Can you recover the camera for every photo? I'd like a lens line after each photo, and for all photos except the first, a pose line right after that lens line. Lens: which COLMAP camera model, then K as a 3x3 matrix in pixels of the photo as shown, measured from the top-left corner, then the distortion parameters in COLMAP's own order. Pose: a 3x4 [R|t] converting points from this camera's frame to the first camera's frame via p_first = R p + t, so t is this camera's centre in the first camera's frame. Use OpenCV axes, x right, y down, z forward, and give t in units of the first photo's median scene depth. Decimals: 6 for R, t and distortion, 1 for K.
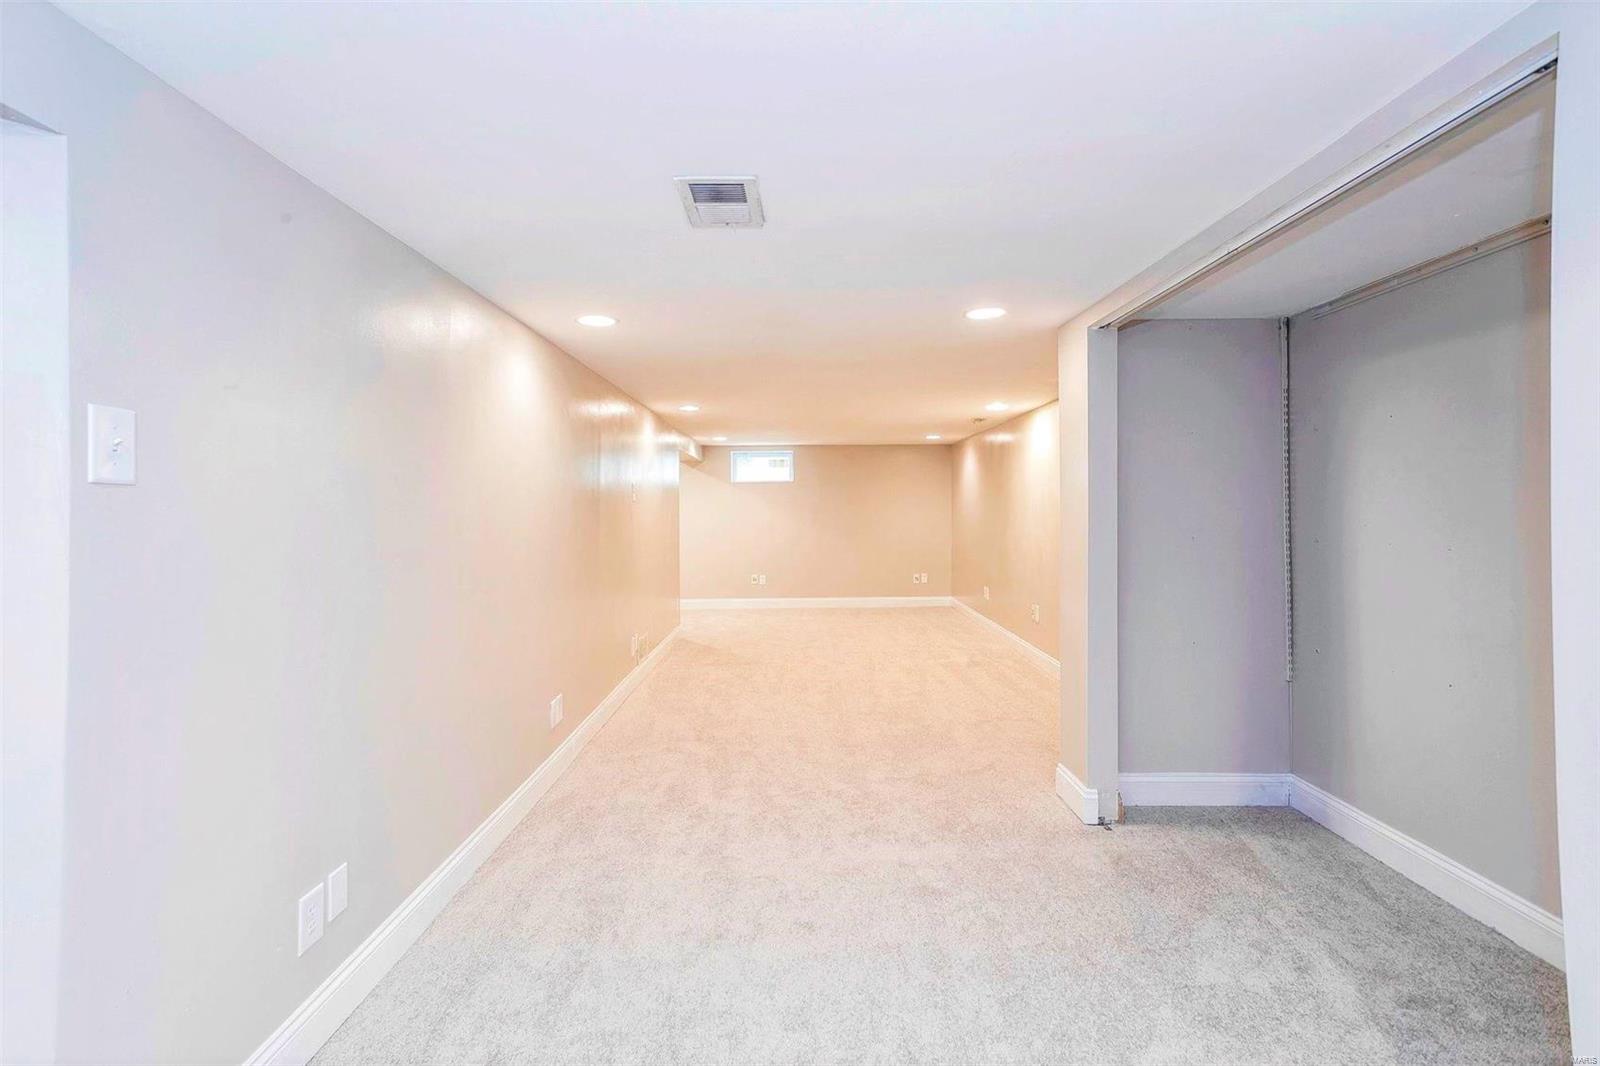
lens RADIAL K [[772.6, 0, 798.6], [0, 772.6, 493.2], [0, 0, 1]] dist [-0.041970, 0.035060]
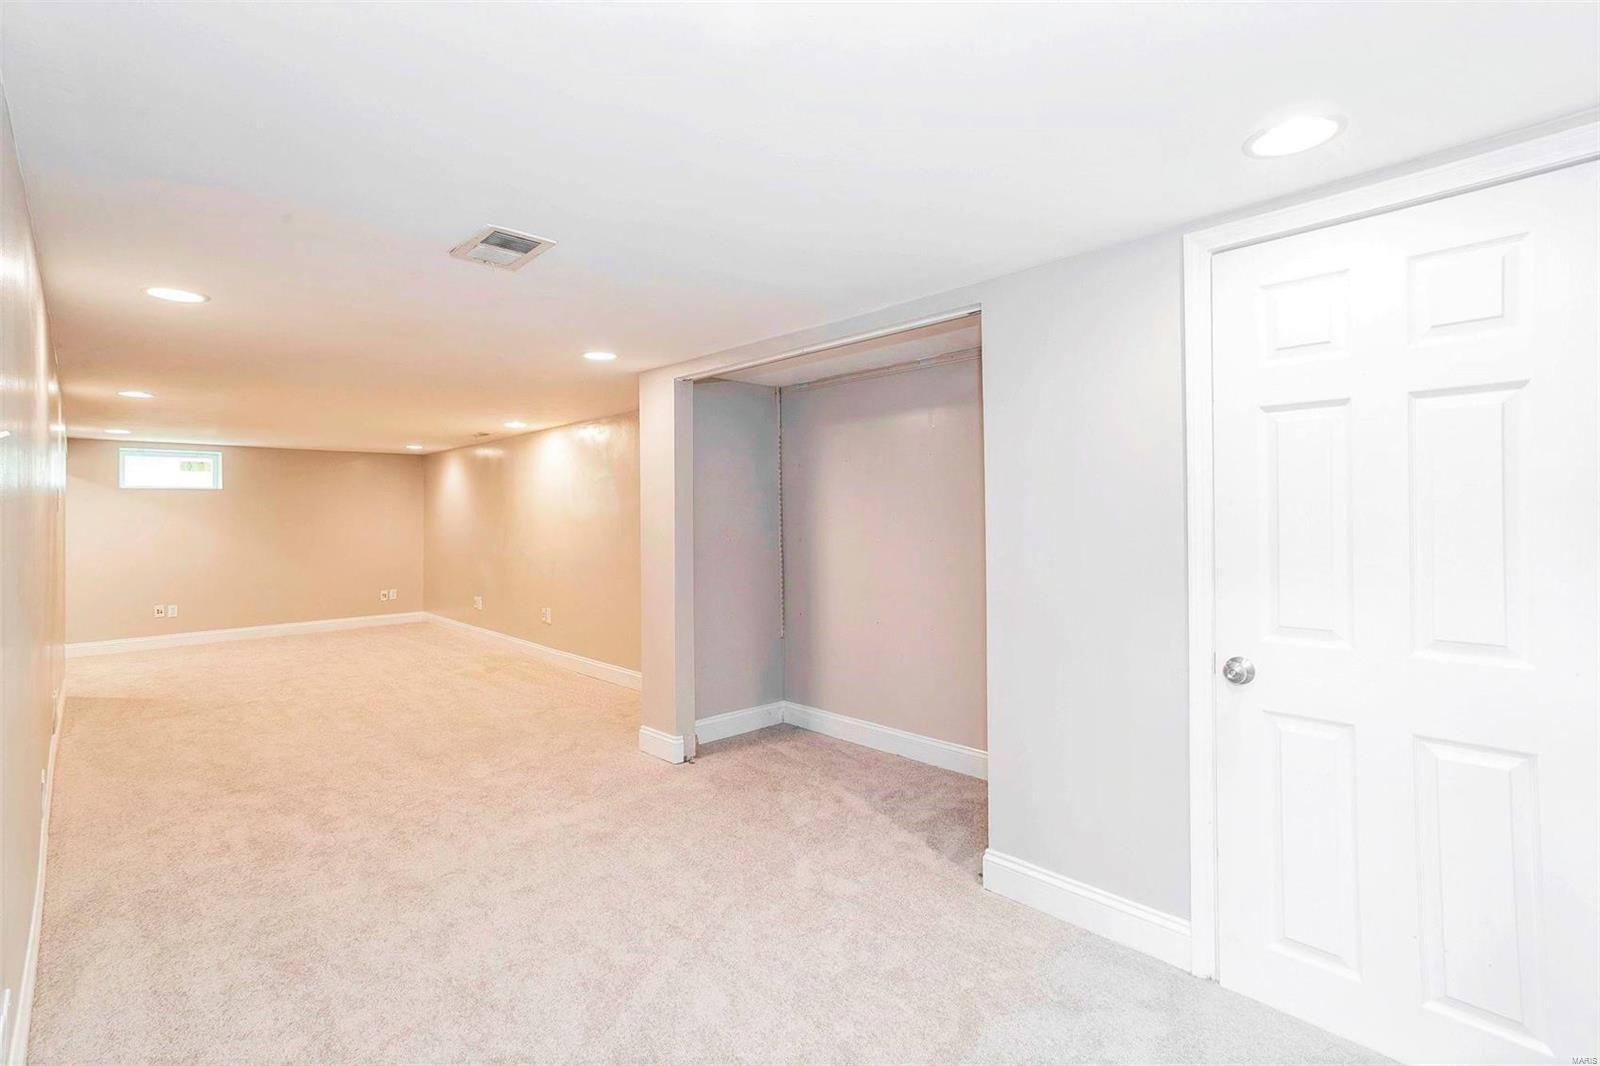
lens RADIAL K [[811.9, 0, 797.6], [0, 811.9, 495.4], [0, 0, 1]] dist [-0.067880, 0.044063]
pose [[0.686332, 0.017122, 0.727087, -0.460426], [-0.008800, 0.999845, -0.015239, -0.001887], [-0.727235, 0.004060, 0.686376, -0.081586]]
